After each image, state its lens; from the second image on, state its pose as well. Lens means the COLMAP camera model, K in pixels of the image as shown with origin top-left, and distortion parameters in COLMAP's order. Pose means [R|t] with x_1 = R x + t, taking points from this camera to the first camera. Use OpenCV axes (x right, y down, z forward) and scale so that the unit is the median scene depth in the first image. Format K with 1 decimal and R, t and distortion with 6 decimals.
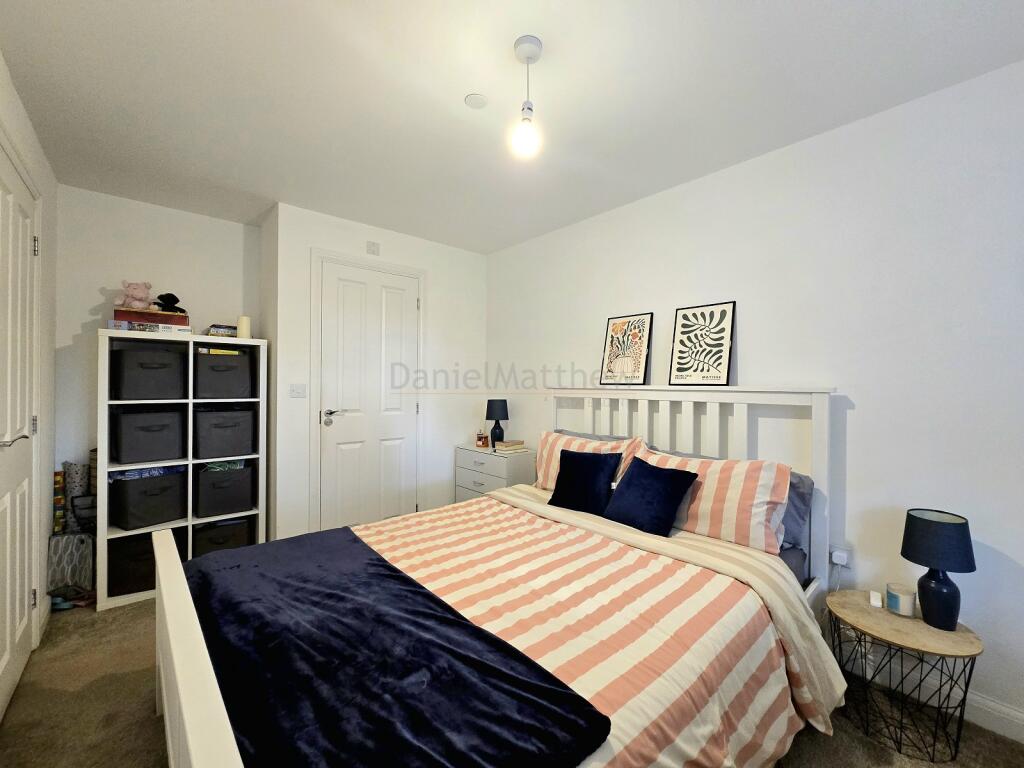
lens RADIAL K [[419.6, 0, 514.9], [0, 419.6, 383.7], [0, 0, 1]] dist [-0.001198, 0.000051]
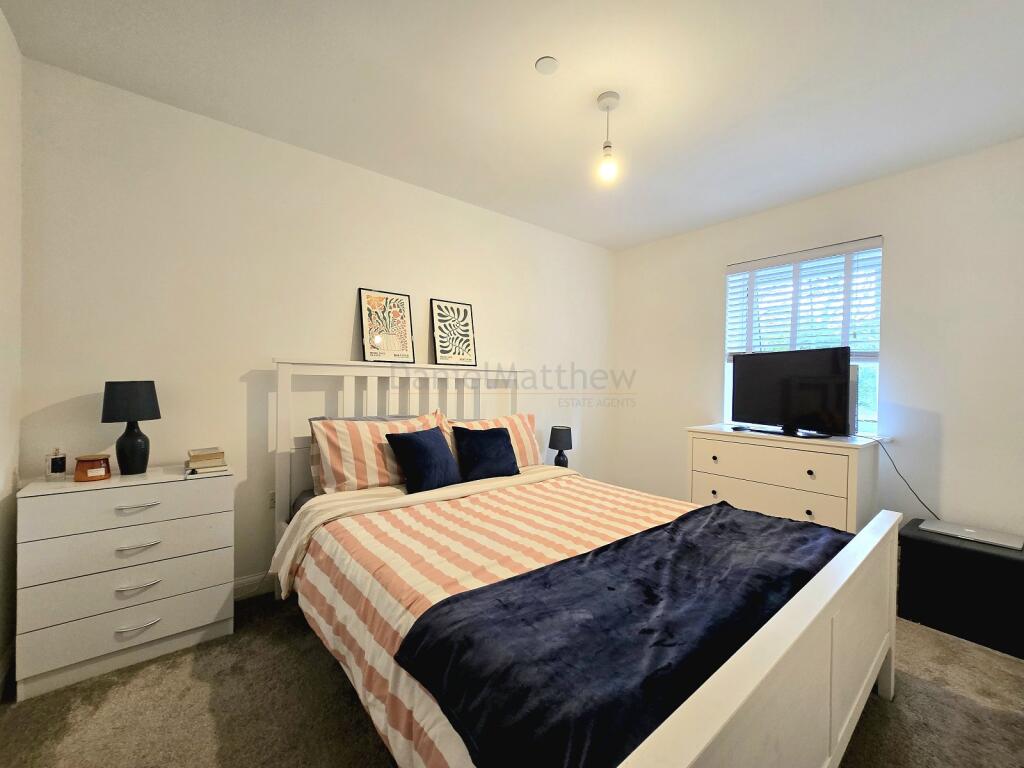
lens RADIAL K [[419.6, 0, 514.2], [0, 419.6, 386.3], [0, 0, 1]] dist [-0.001198, 0.000051]
pose [[0.040487, -0.019468, 0.998990, -0.793941], [-0.017677, 0.999640, 0.020197, 0.037556], [-0.999024, -0.018477, 0.040128, 0.750081]]
